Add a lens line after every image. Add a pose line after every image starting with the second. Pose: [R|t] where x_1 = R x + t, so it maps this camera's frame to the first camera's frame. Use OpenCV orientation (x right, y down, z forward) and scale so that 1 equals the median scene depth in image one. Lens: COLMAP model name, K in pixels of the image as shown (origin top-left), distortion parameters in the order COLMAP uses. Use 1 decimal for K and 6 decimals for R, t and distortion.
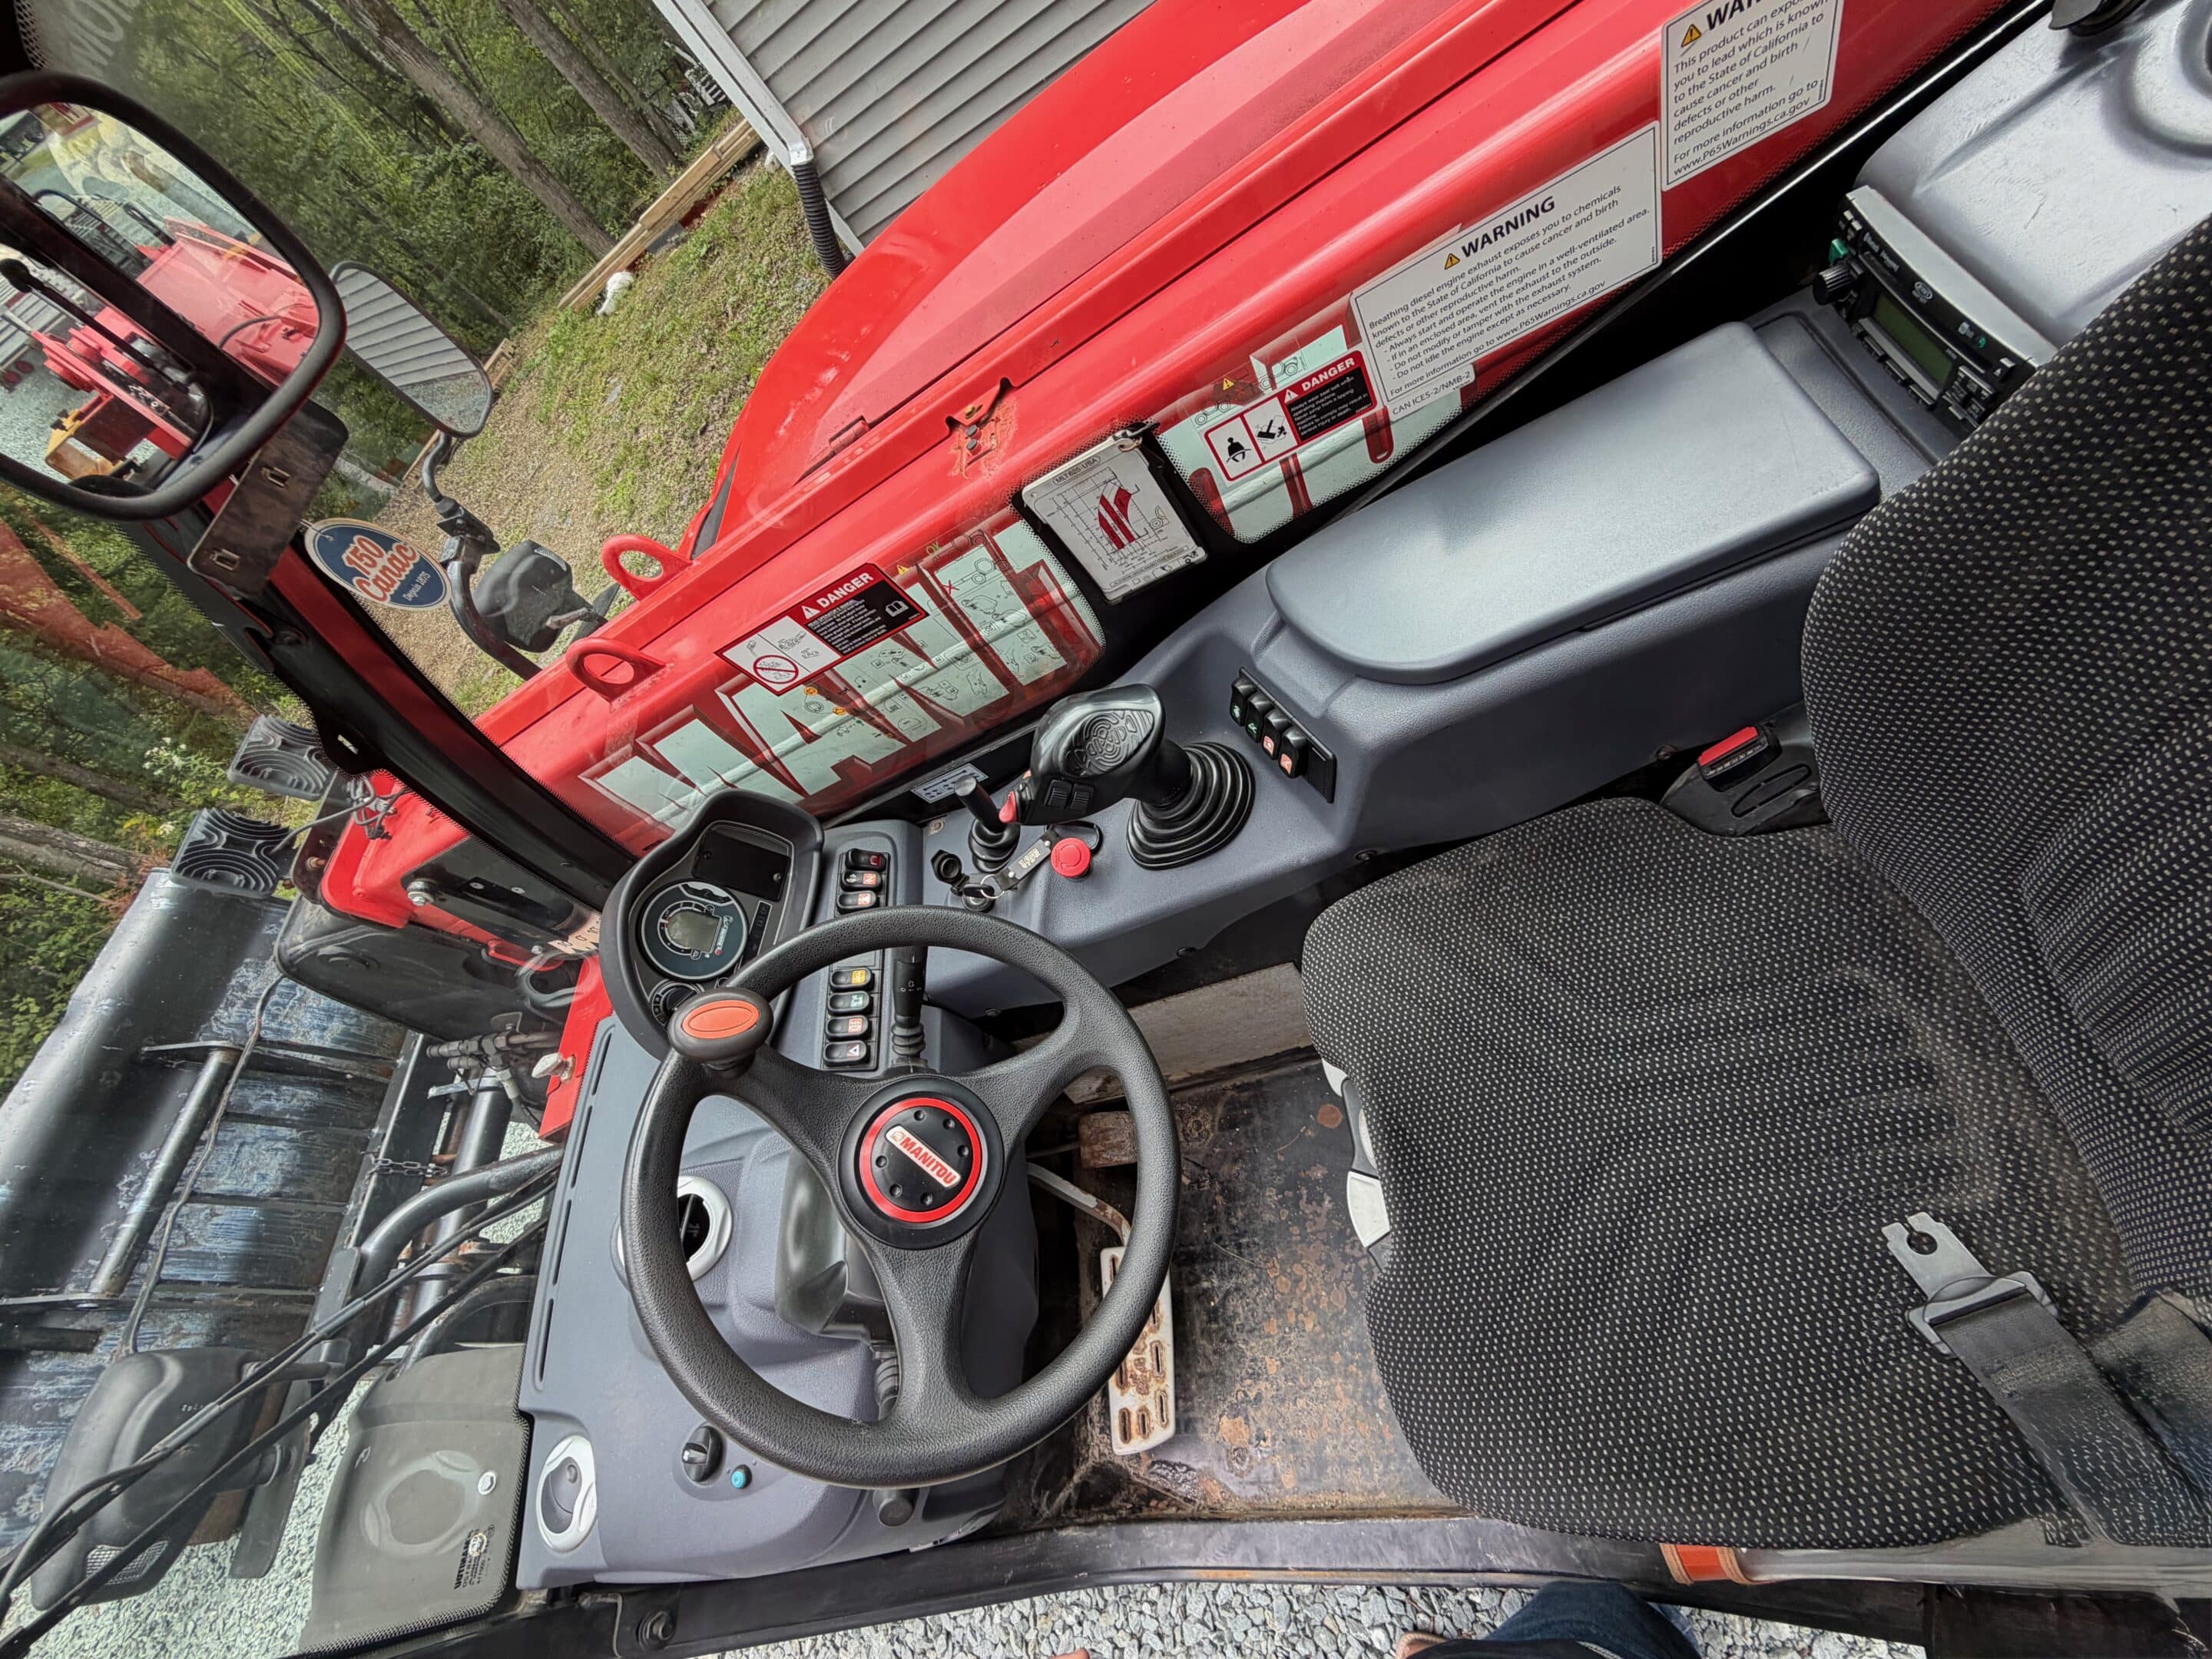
lens RADIAL K [[877.3, 0, 1106.0], [0, 877.3, 829.5], [0, 0, 1]] dist [0.001108, -0.000128]
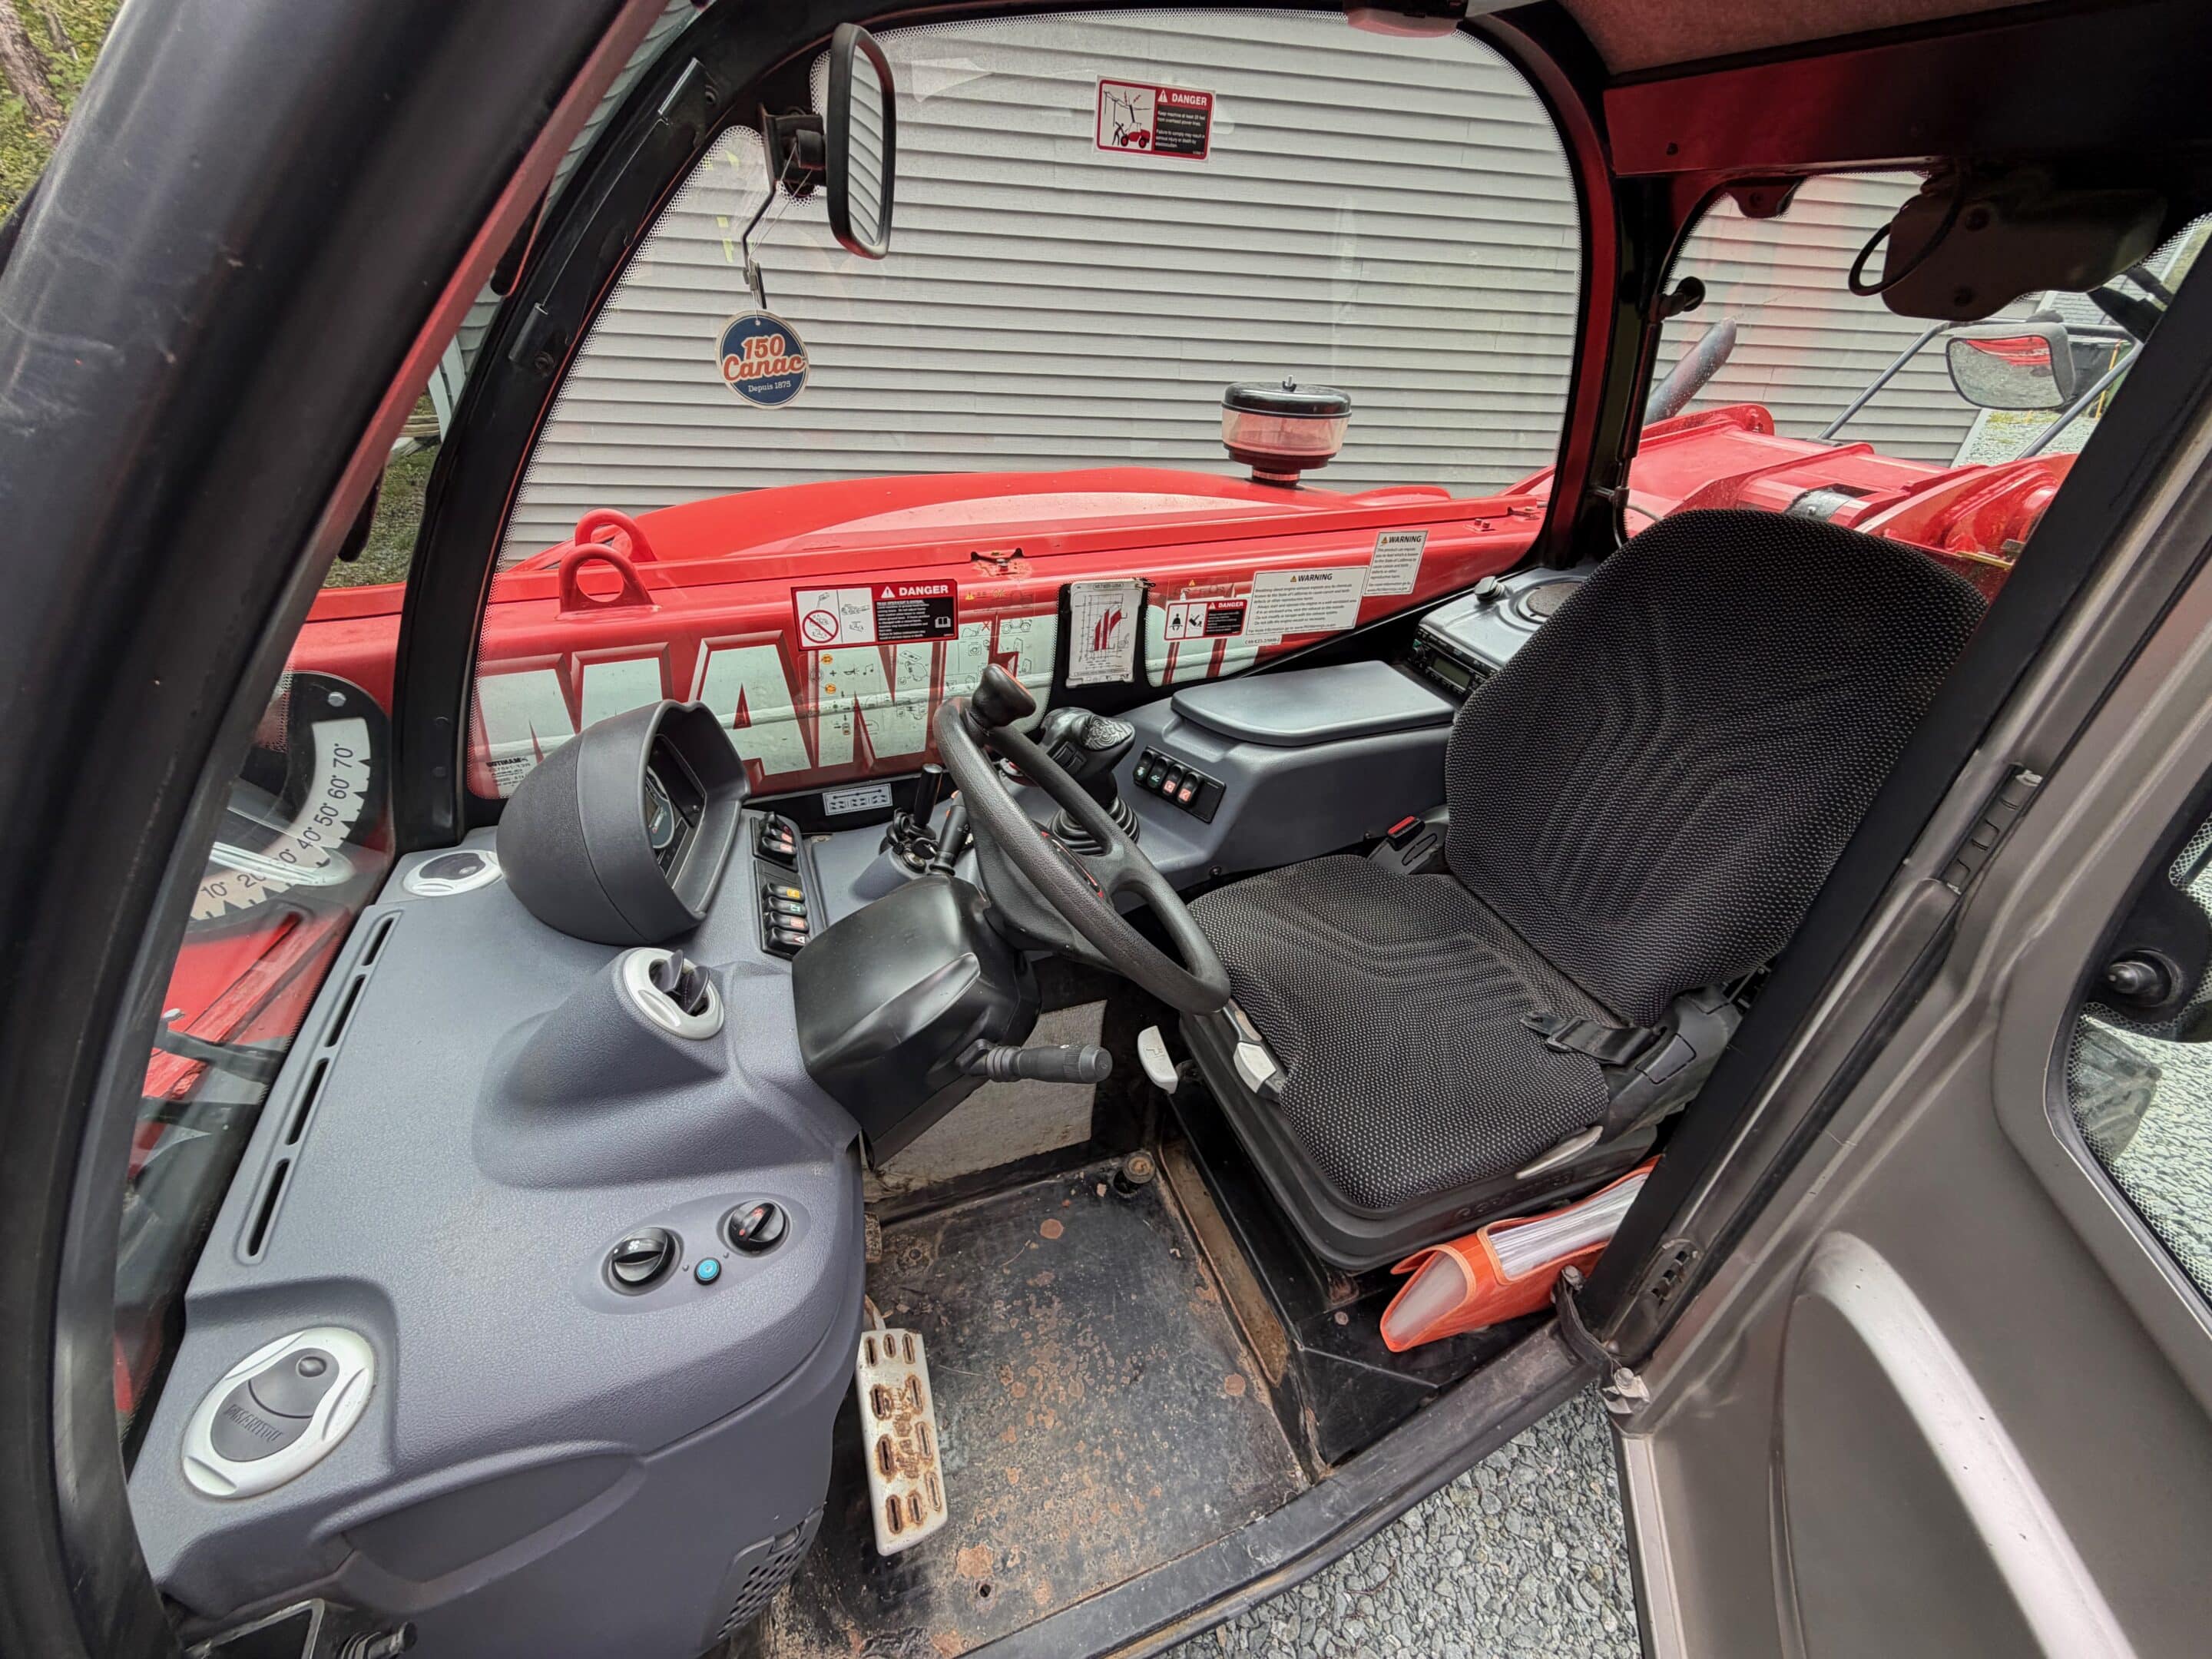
lens RADIAL K [[877.3, 0, 1106.0], [0, 877.3, 829.5], [0, 0, 1]] dist [0.001108, -0.000128]
pose [[0.800895, 0.333303, 0.497470, -0.591367], [-0.030117, 0.852142, -0.522444, 0.711576], [-0.598047, 0.403440, 0.692514, 0.027030]]
